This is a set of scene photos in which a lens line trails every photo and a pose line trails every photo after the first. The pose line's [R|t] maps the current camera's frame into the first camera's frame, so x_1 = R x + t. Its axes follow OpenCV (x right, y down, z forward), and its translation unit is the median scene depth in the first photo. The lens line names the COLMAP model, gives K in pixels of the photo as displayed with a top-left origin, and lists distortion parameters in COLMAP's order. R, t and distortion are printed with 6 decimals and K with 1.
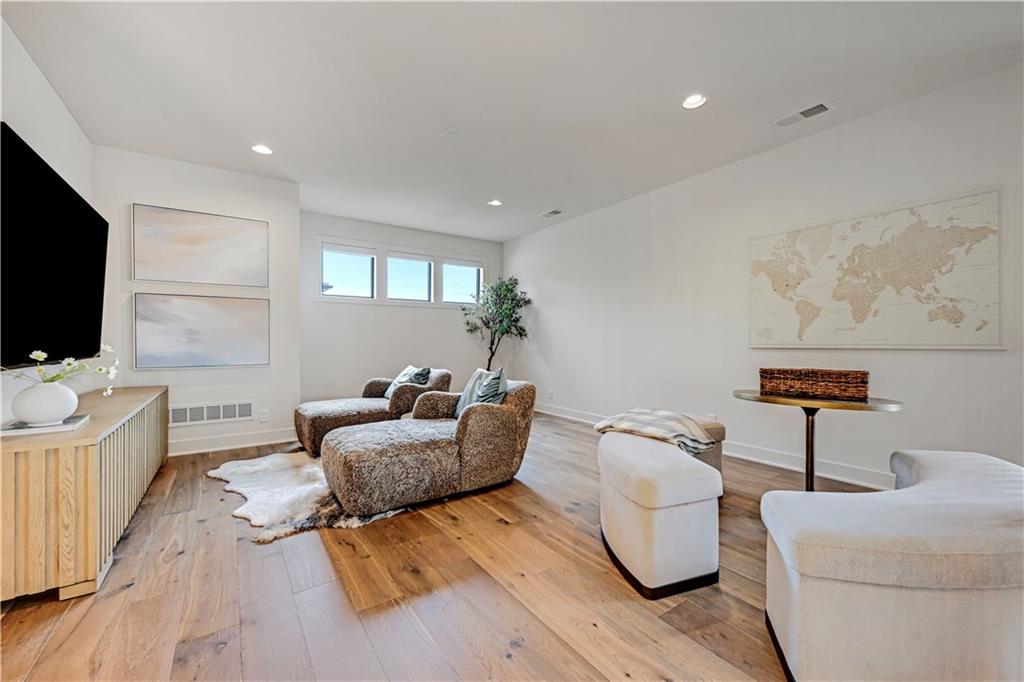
lens RADIAL K [[414.3, 0, 511.5], [0, 414.3, 341.9], [0, 0, 1]] dist [-0.001367, 0.000009]
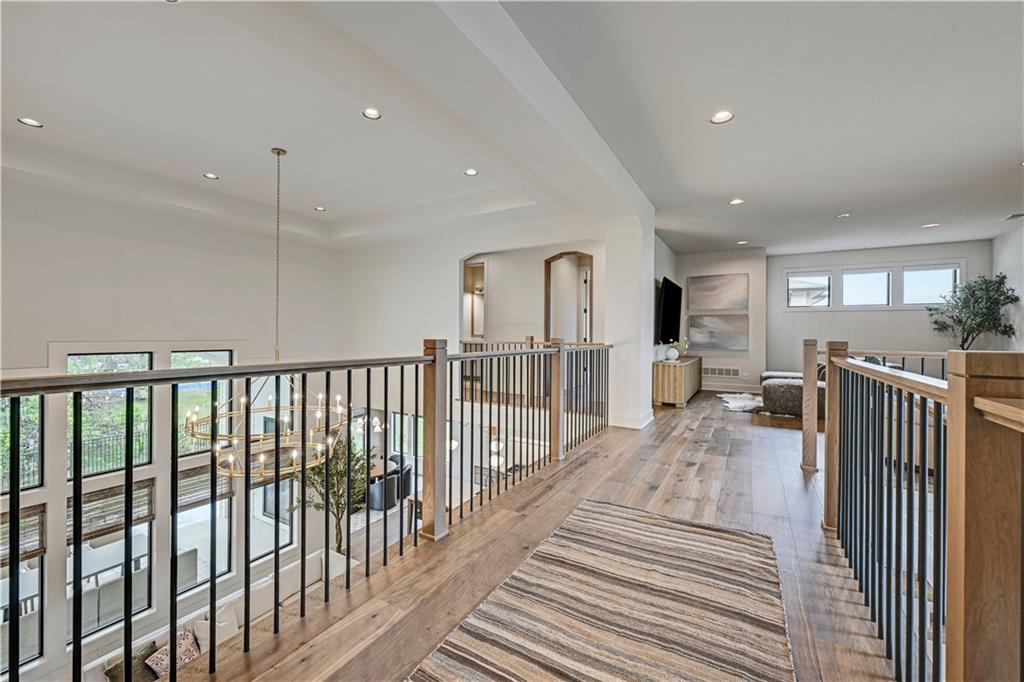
lens RADIAL K [[414.3, 0, 510.0], [0, 414.3, 337.9], [0, 0, 1]] dist [-0.001367, 0.000009]
pose [[0.429047, 0.010182, -0.903225, 0.426964], [-0.010385, 0.999926, 0.006340, 0.001092], [0.903222, 0.006660, 0.429121, -0.513283]]
